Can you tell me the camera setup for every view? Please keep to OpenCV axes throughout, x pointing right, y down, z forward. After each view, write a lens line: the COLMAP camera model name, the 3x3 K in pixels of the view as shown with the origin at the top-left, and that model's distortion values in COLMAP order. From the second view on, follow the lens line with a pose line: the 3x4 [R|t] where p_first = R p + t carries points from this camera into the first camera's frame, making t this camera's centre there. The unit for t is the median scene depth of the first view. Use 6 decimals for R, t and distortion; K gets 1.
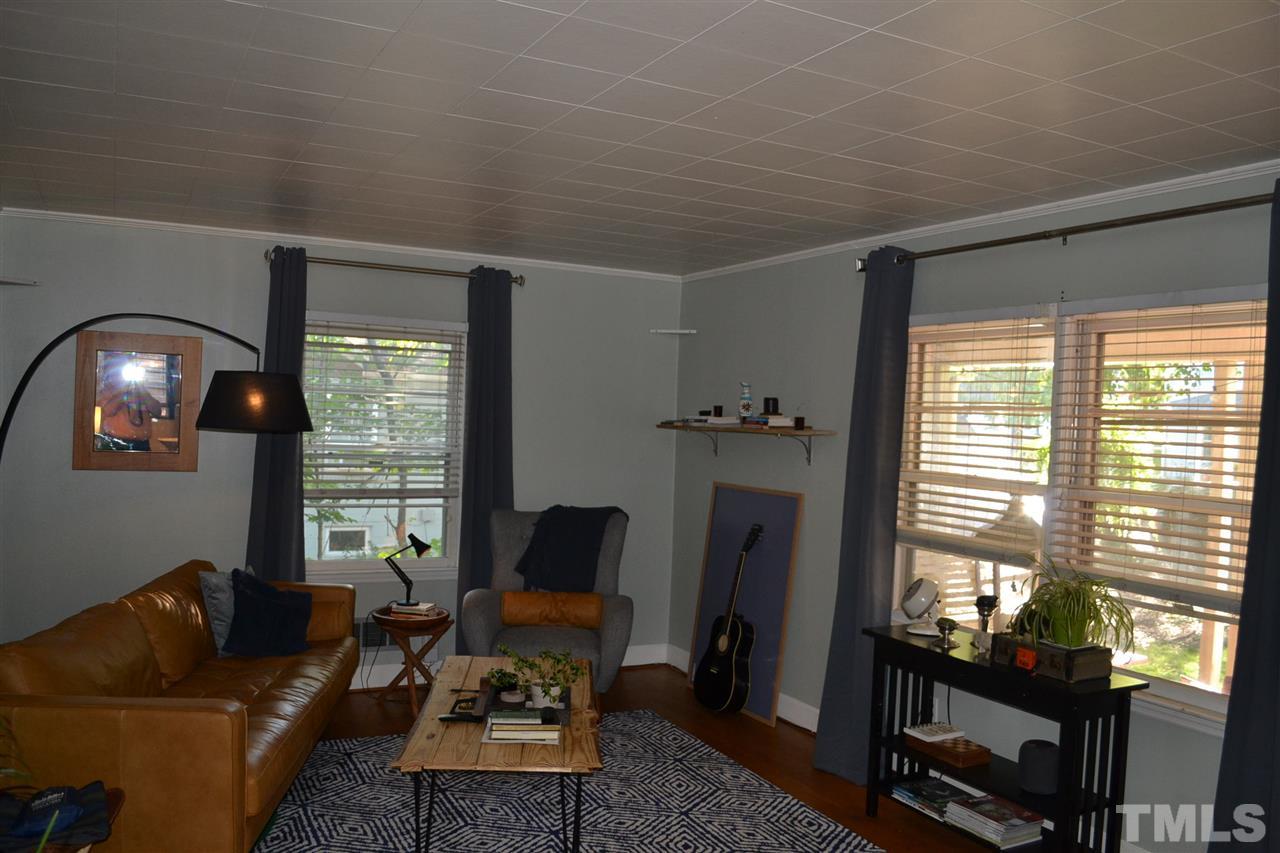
lens RADIAL K [[1039.7, 0, 640.0], [0, 1039.7, 426.5], [0, 0, 1]] dist [-0.156902, 0.002976]
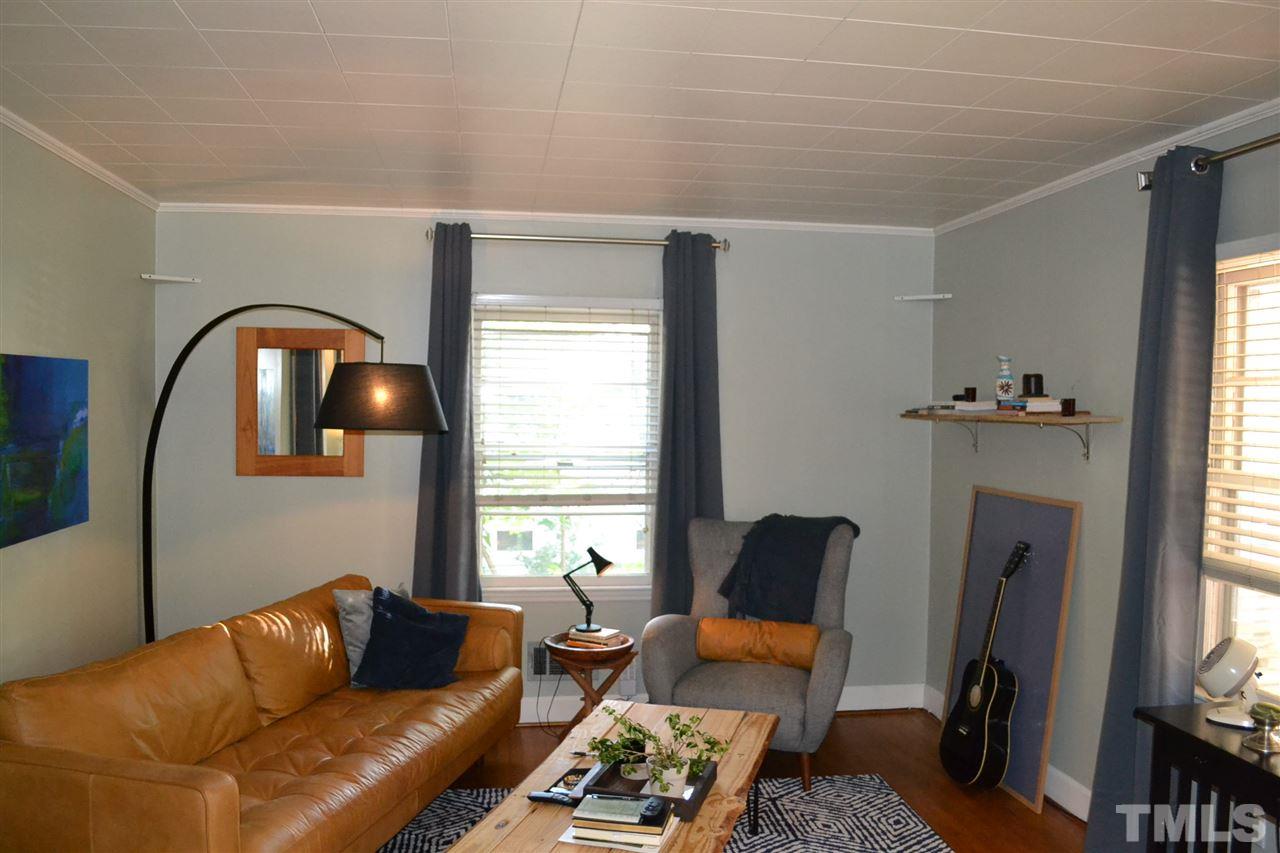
lens RADIAL K [[1030.1, 0, 641.3], [0, 1030.1, 433.0], [0, 0, 1]] dist [-0.087912, 0.021133]
pose [[0.936786, -0.017147, -0.349482, 0.117438], [0.021304, 0.999741, 0.008056, 0.002723], [0.349253, -0.014992, 0.936908, 0.213367]]
